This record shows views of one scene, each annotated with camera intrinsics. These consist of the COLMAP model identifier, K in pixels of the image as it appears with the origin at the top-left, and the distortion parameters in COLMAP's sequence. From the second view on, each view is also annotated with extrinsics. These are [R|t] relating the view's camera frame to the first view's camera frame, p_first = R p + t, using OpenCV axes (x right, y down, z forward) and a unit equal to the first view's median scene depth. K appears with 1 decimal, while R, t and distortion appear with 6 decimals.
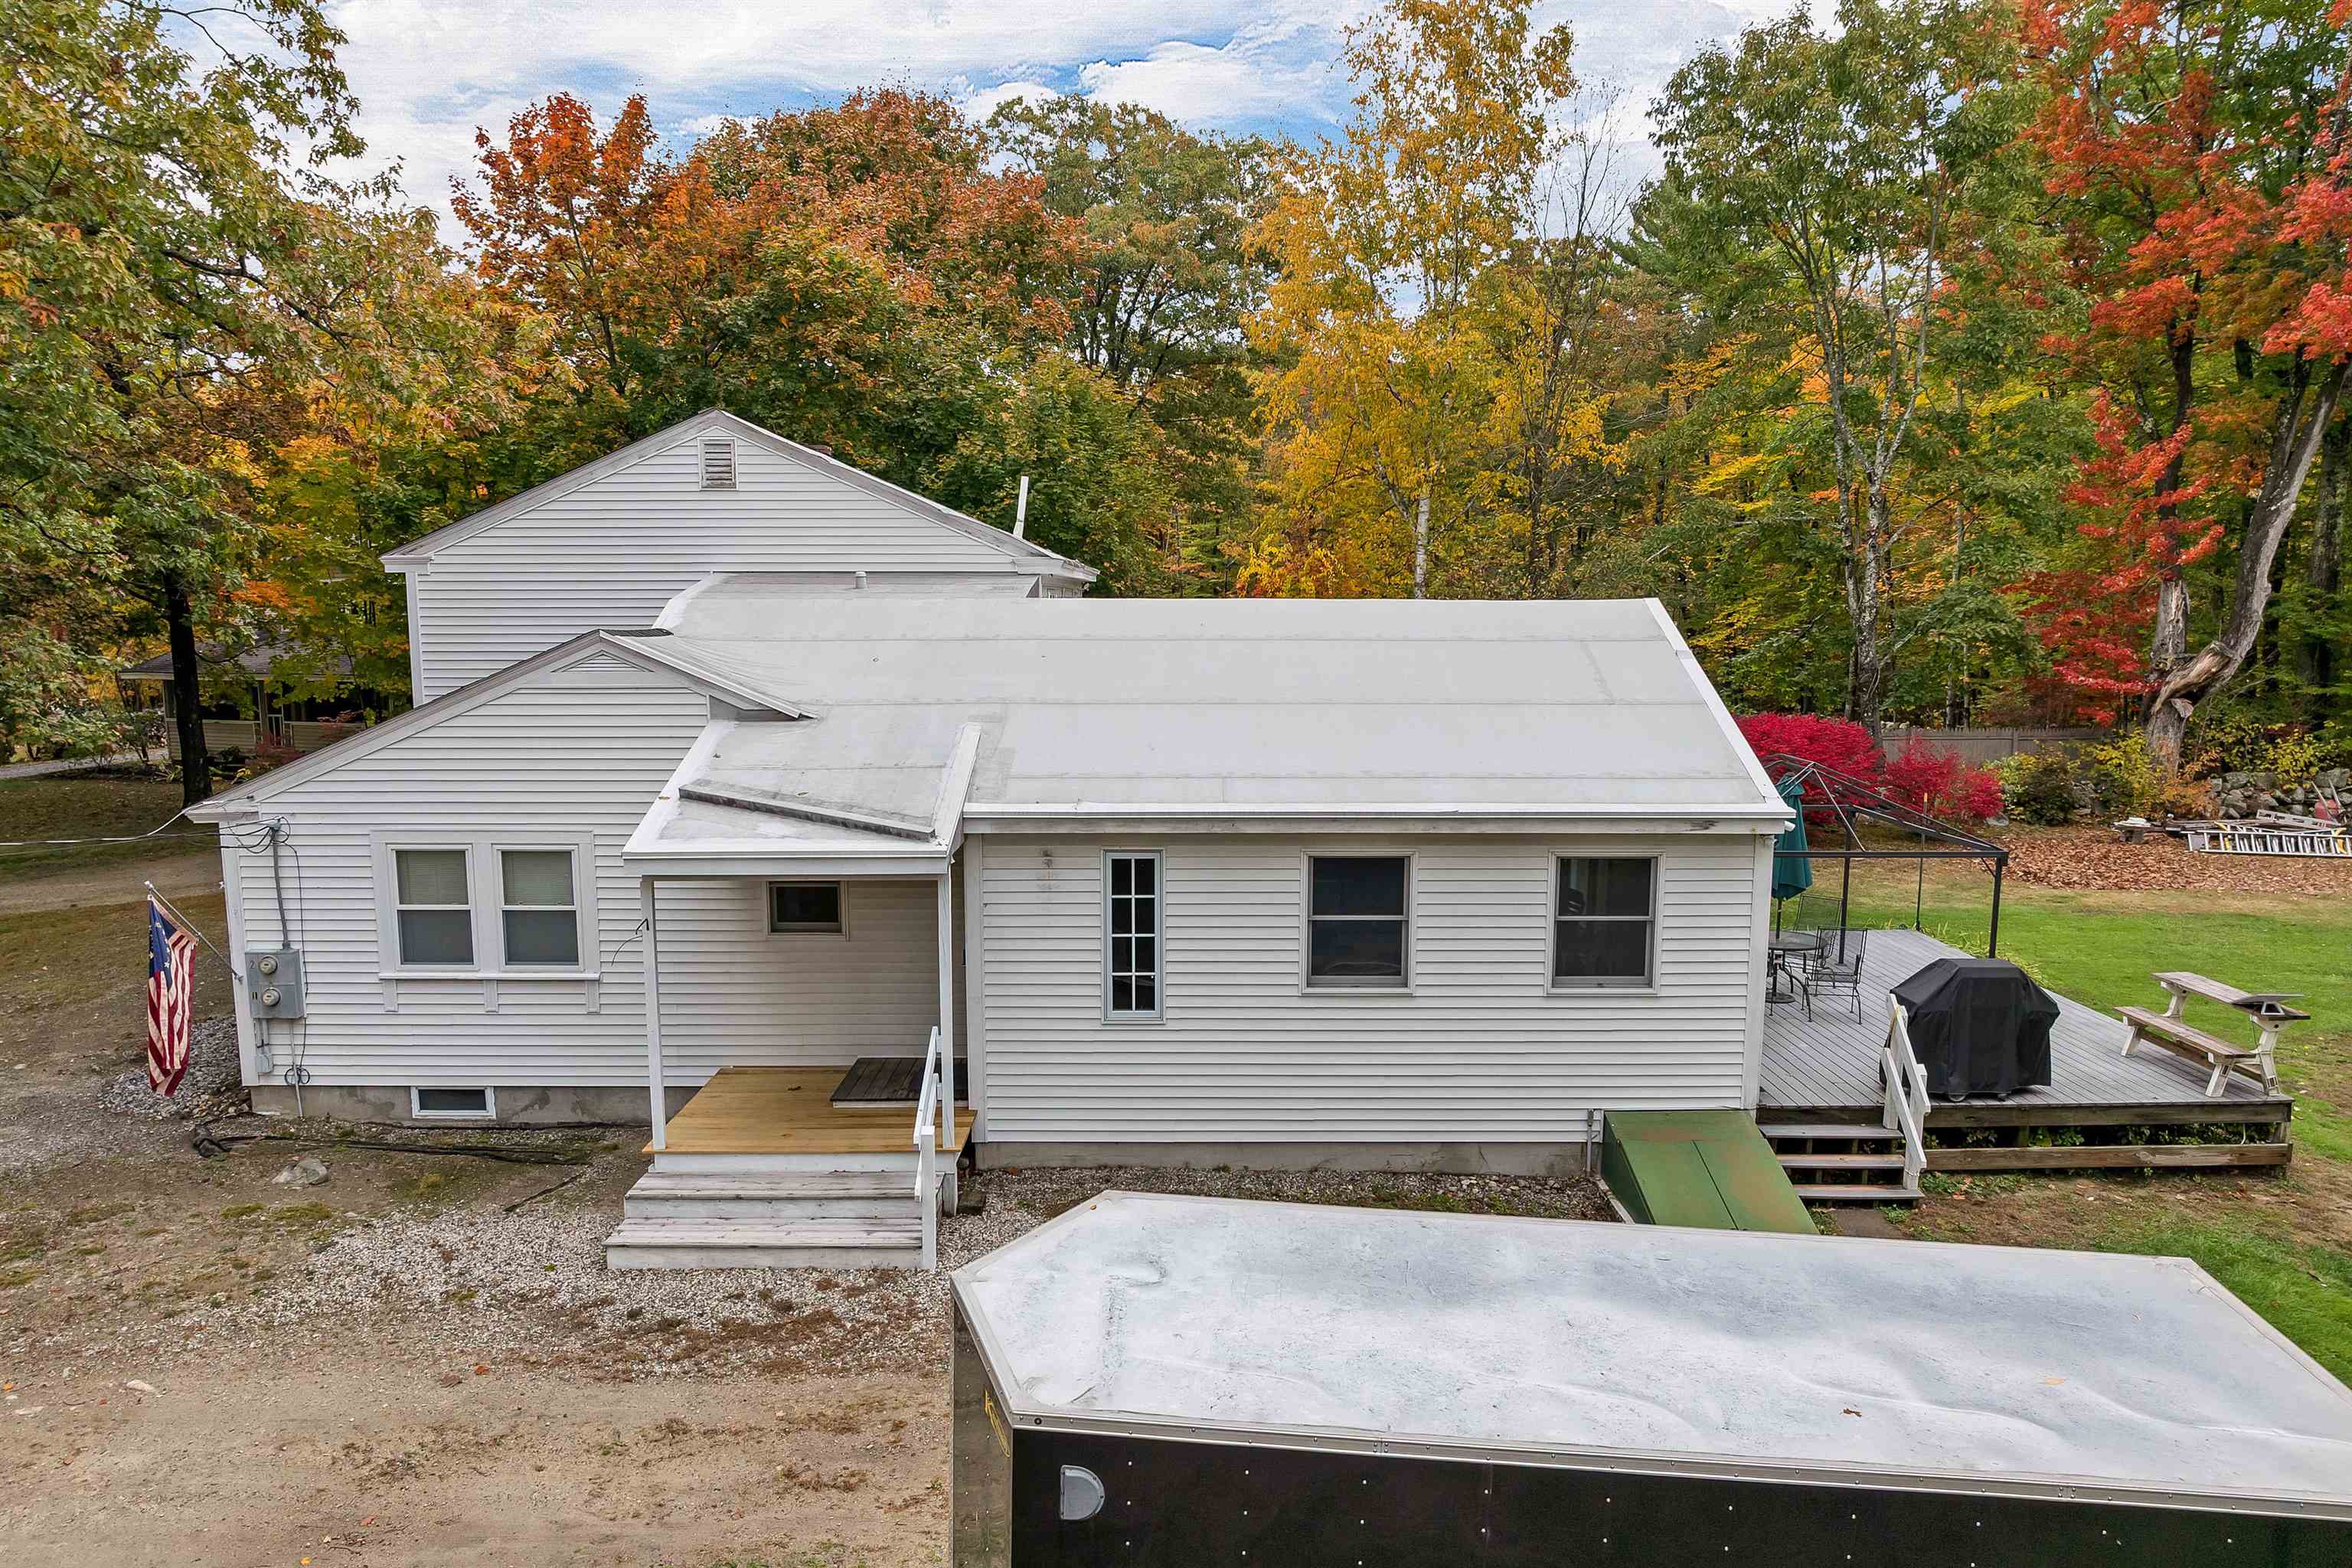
lens RADIAL K [[1710.8, 0, 1178.3], [0, 1710.8, 805.8], [0, 0, 1]] dist [-0.036320, 0.002264]
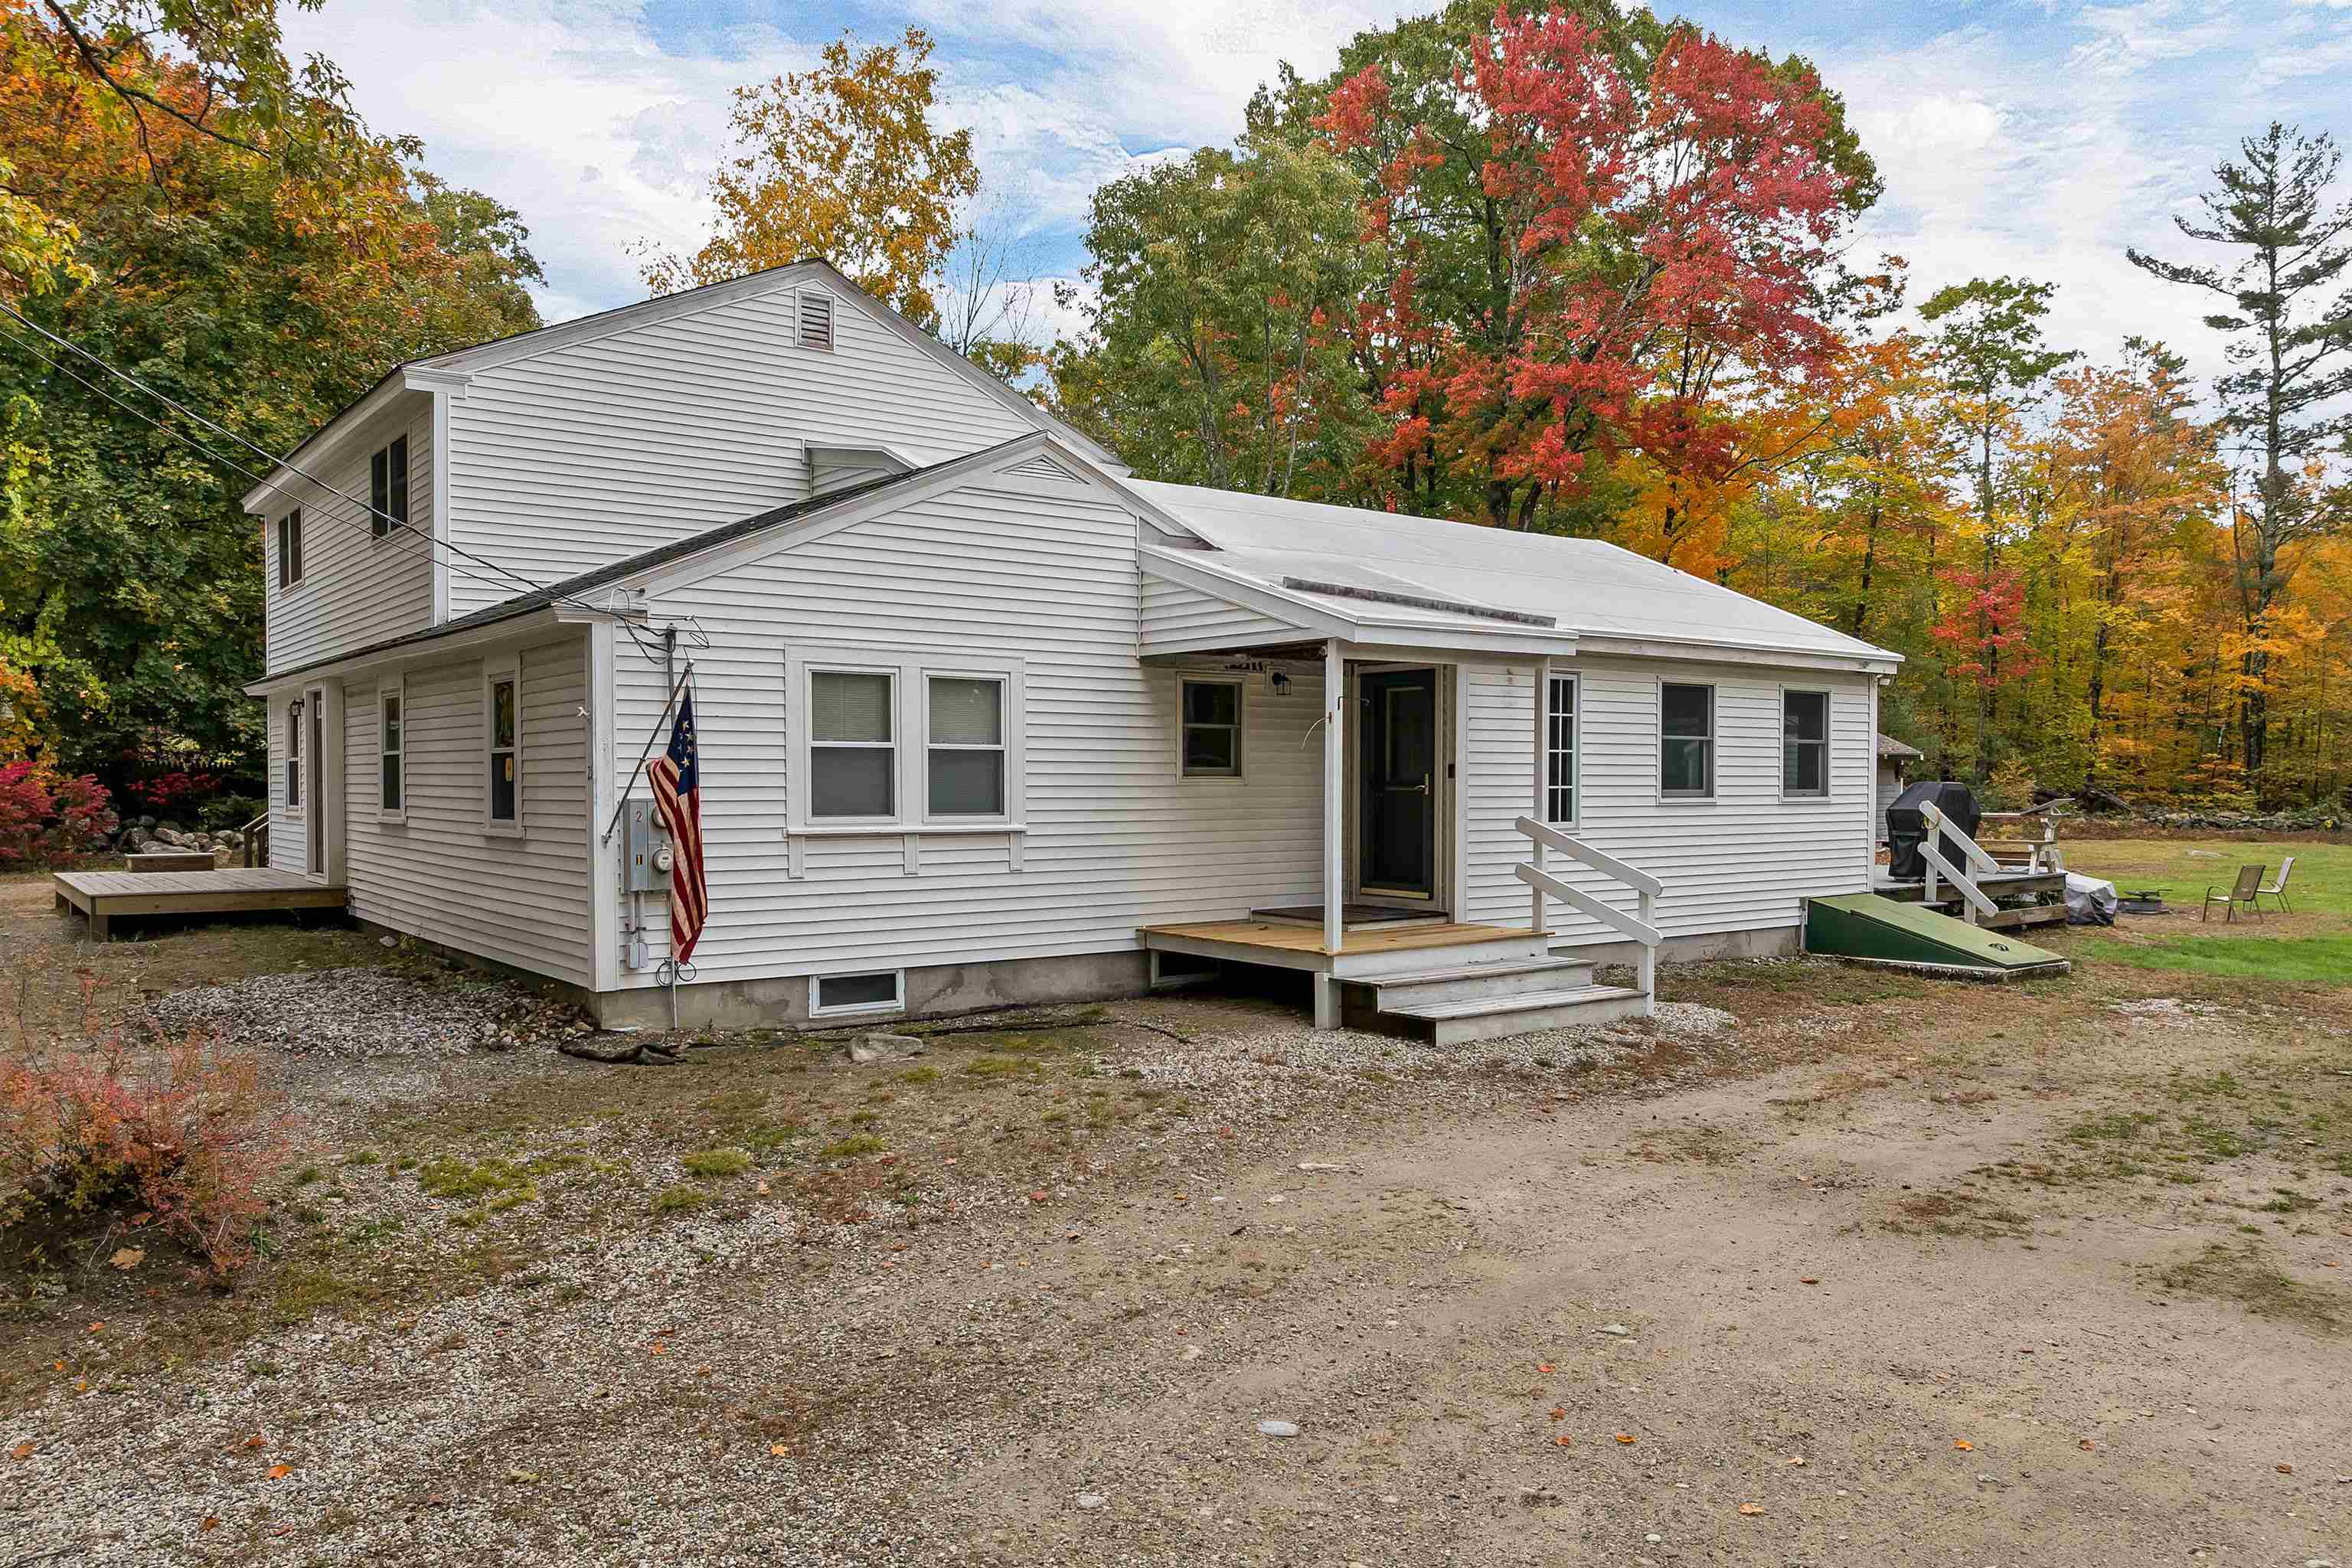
lens RADIAL K [[1710.8, 0, 1174.0], [0, 1710.8, 780.1], [0, 0, 1]] dist [-0.036320, 0.002264]
pose [[0.793593, -0.000048, 0.608449, -0.816784], [0.073695, 0.992646, -0.096041, 0.166912], [-0.603970, 0.121057, 0.787760, 0.270486]]
